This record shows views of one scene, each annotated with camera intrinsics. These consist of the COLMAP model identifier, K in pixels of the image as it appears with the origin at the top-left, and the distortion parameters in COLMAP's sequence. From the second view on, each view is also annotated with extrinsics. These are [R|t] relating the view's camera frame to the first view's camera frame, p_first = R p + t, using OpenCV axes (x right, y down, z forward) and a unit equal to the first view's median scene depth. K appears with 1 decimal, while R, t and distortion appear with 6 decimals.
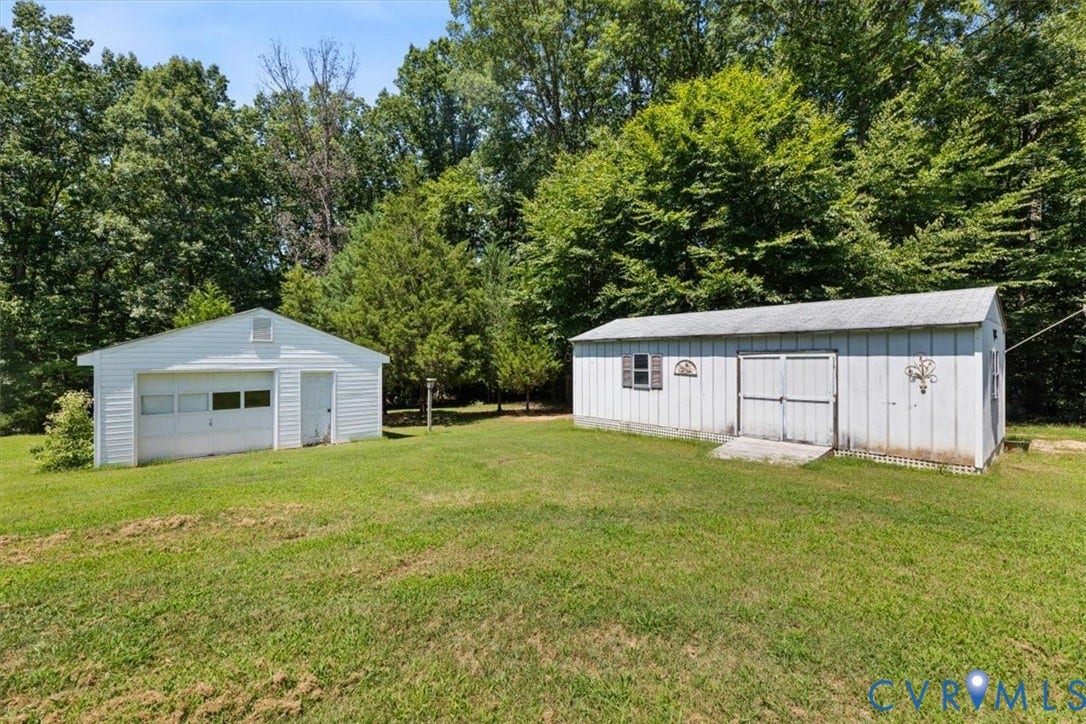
lens RADIAL K [[454.4, 0, 538.9], [0, 454.4, 358.6], [0, 0, 1]] dist [0.000507, 0.000235]
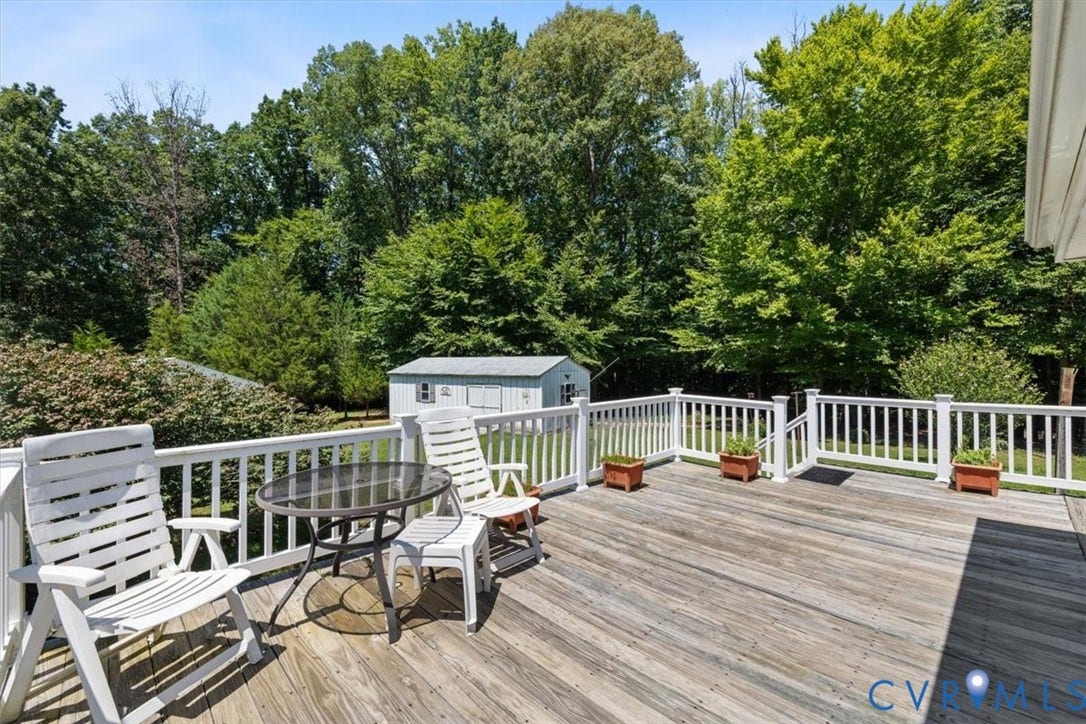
lens RADIAL K [[465.0, 0, 543.0], [0, 465.0, 362.0], [0, 0, 1]] dist [0.000564, -0.000449]
pose [[0.959113, -0.002584, 0.283010, 0.104302], [0.001642, 0.999992, 0.003568, -0.066635], [-0.283017, -0.002958, 0.959110, -0.606350]]
